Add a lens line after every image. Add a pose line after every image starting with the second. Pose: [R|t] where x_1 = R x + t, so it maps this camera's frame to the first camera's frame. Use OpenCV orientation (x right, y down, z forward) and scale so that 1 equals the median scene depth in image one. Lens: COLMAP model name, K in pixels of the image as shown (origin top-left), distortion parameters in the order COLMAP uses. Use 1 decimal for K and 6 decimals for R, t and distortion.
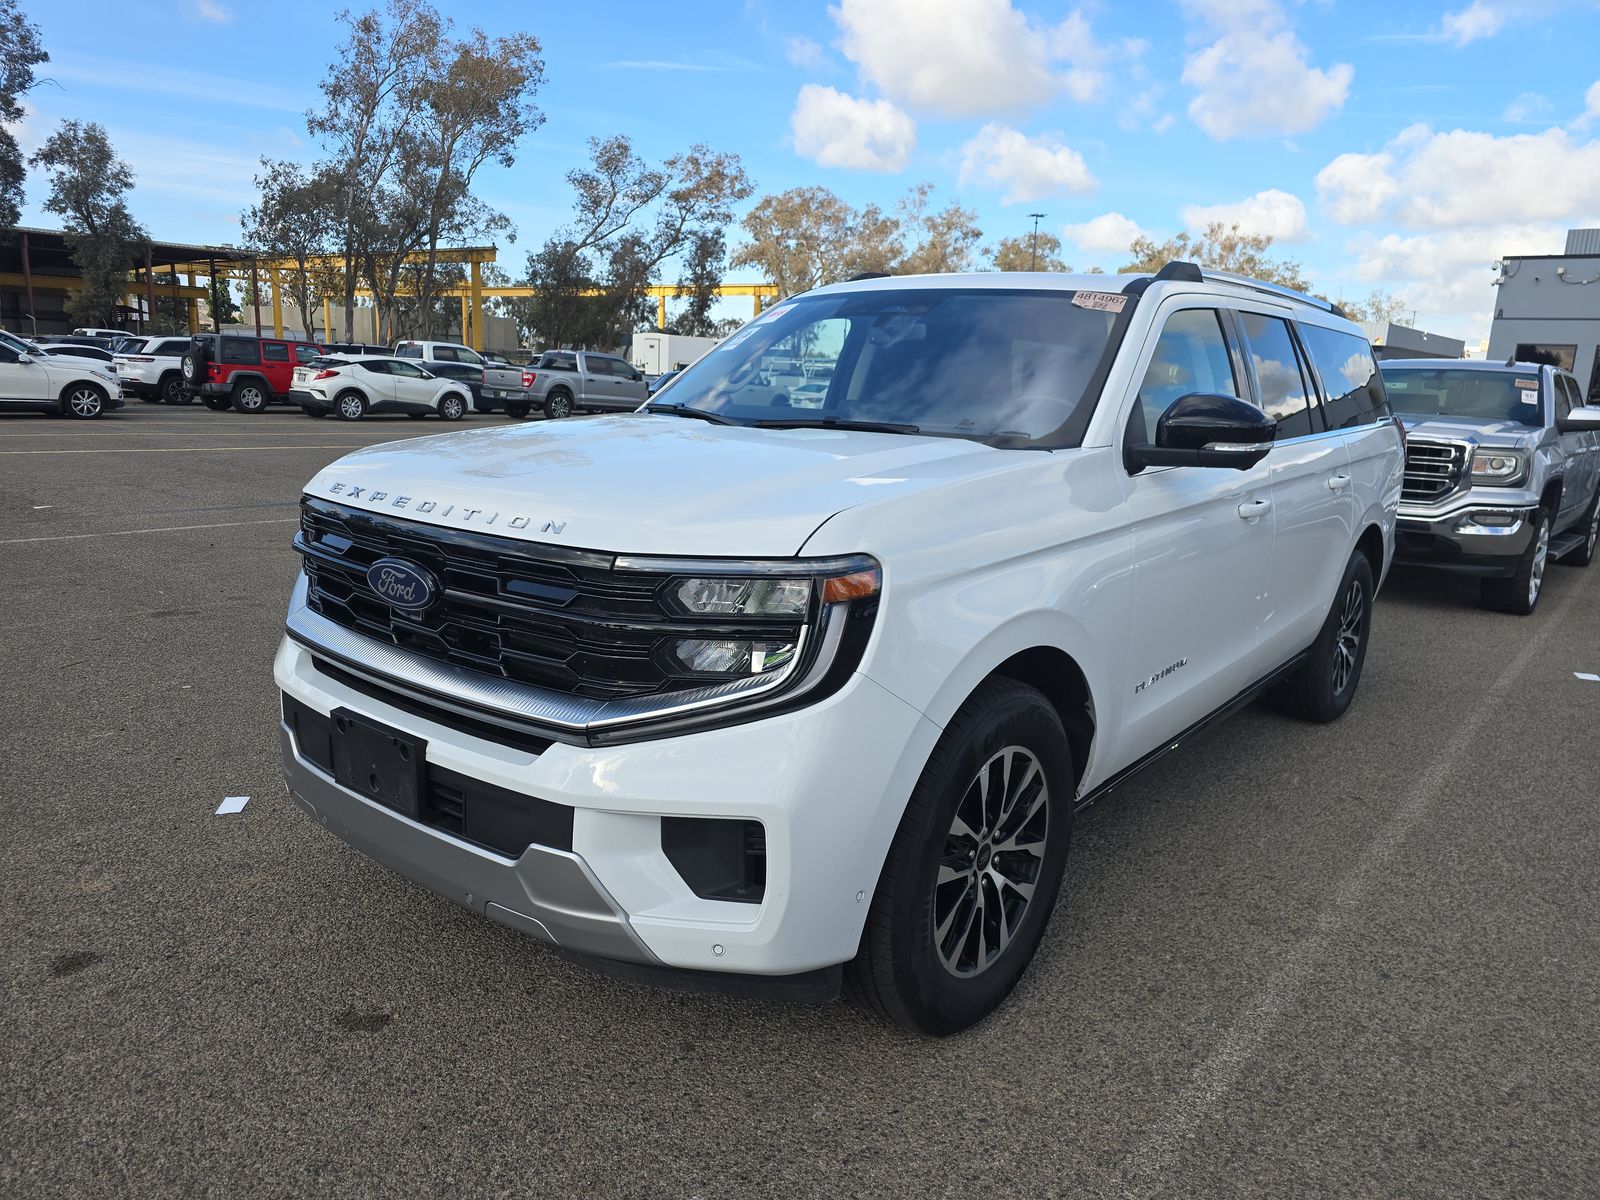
lens RADIAL K [[1076.2, 0, 810.2], [0, 1076.2, 604.2], [0, 0, 1]] dist [0.049569, -0.038313]
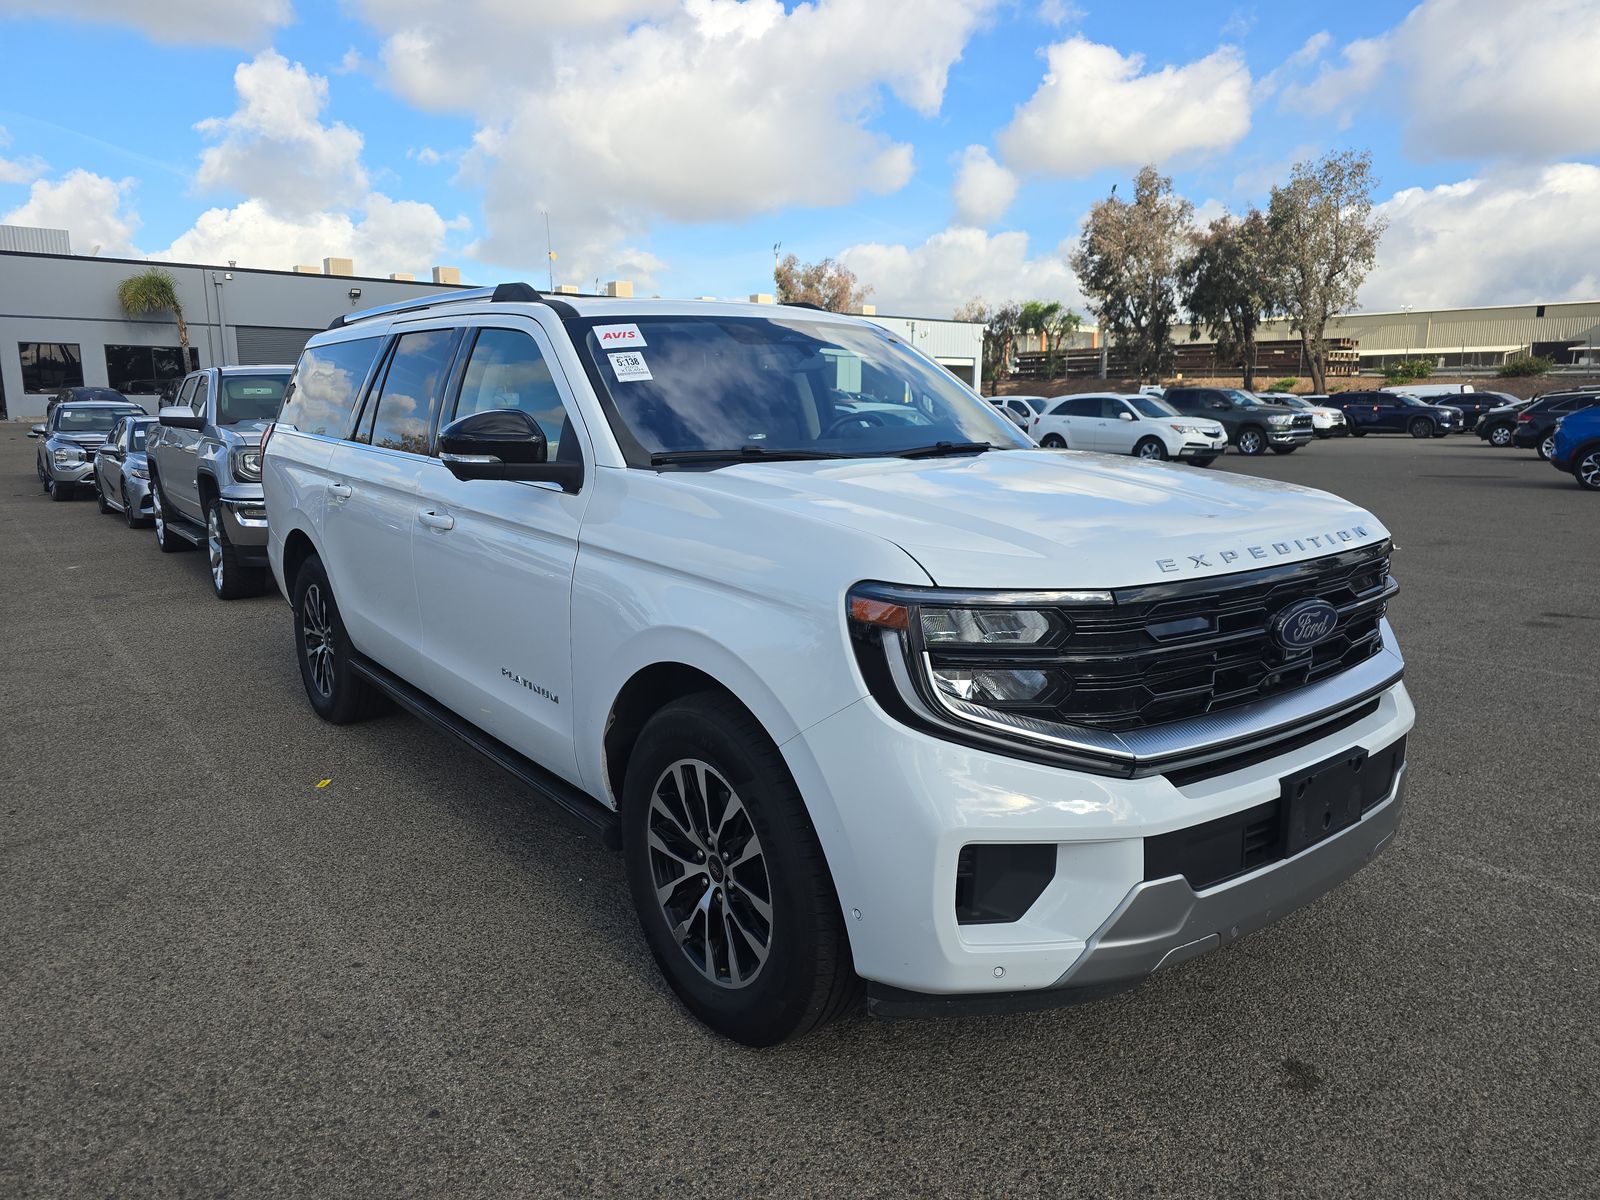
lens RADIAL K [[1076.2, 0, 799.1], [0, 1076.2, 603.9], [0, 0, 1]] dist [0.049569, -0.038313]
pose [[0.214074, -0.222062, 0.951242, -0.190026], [0.215841, 0.960500, 0.175649, -0.041992], [-0.952673, 0.167715, 0.253548, 0.156035]]
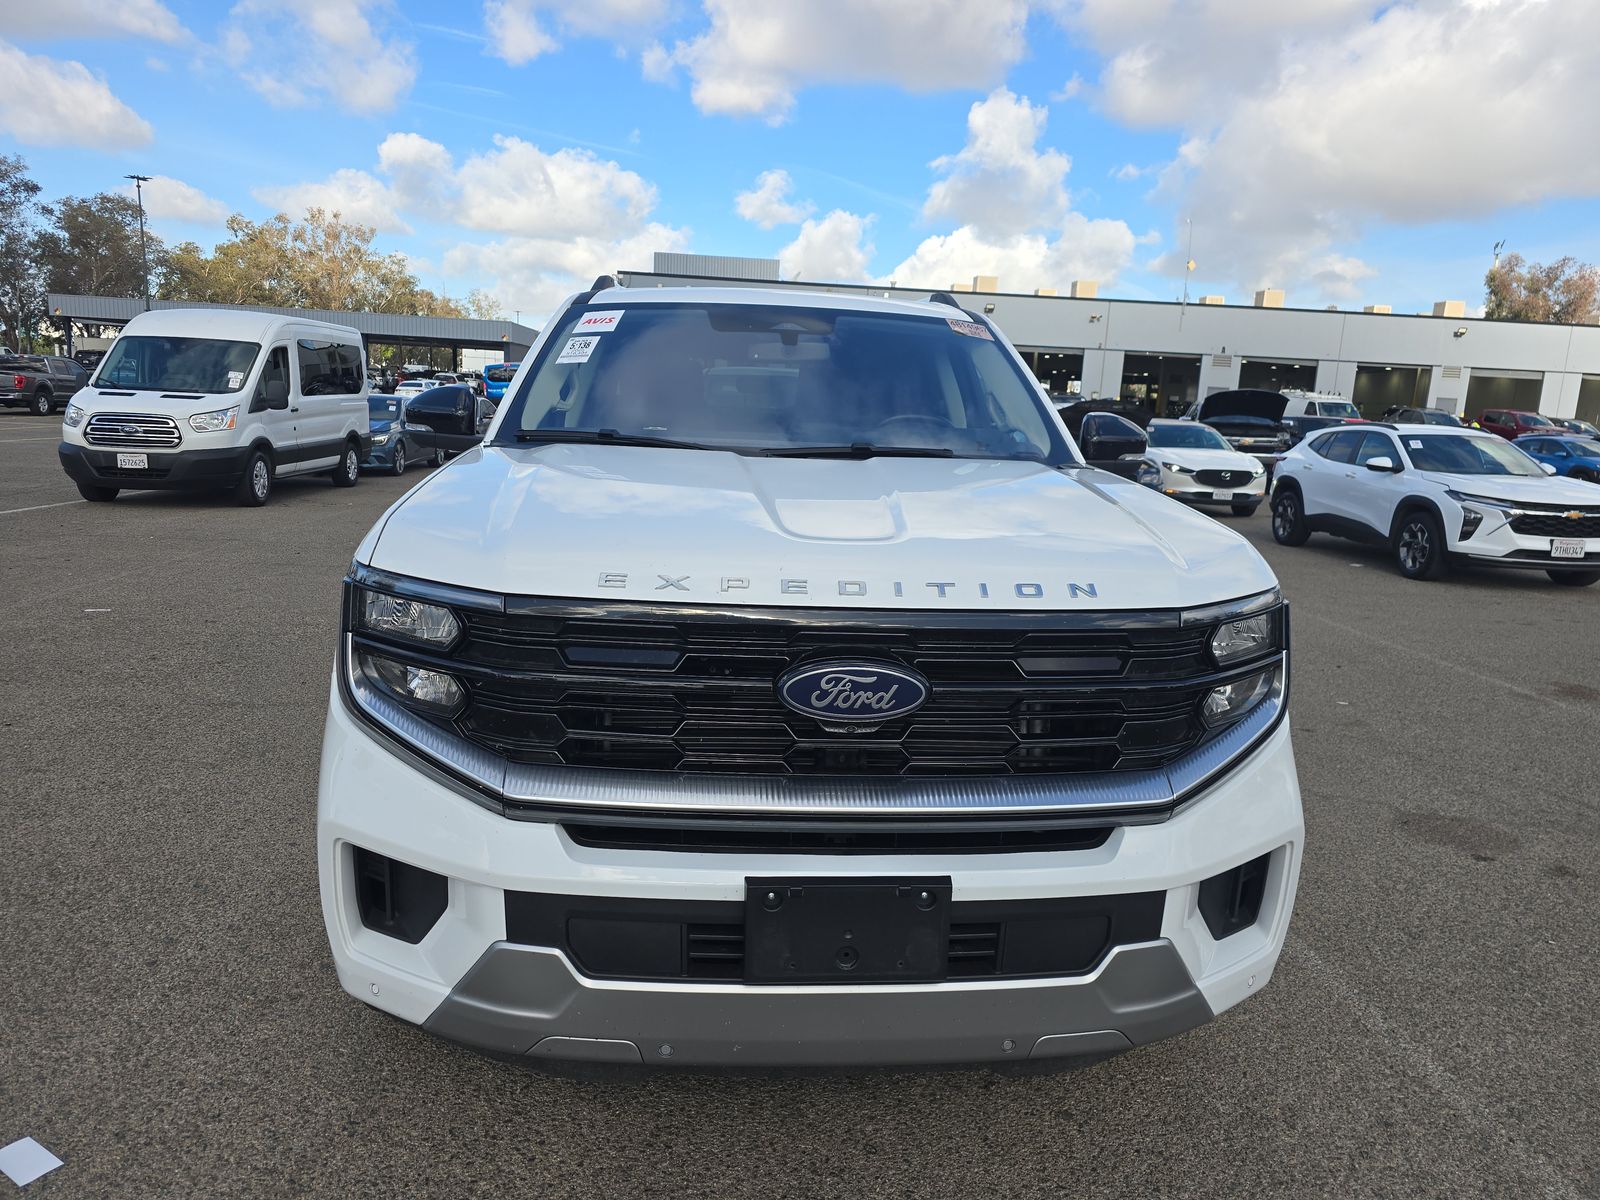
lens RADIAL K [[1076.2, 0, 795.1], [0, 1076.2, 606.5], [0, 0, 1]] dist [0.049569, -0.038313]
pose [[0.720453, -0.140428, 0.679138, -0.120142], [0.132895, 0.989091, 0.063539, -0.017354], [-0.680652, 0.044477, 0.731256, 0.061185]]
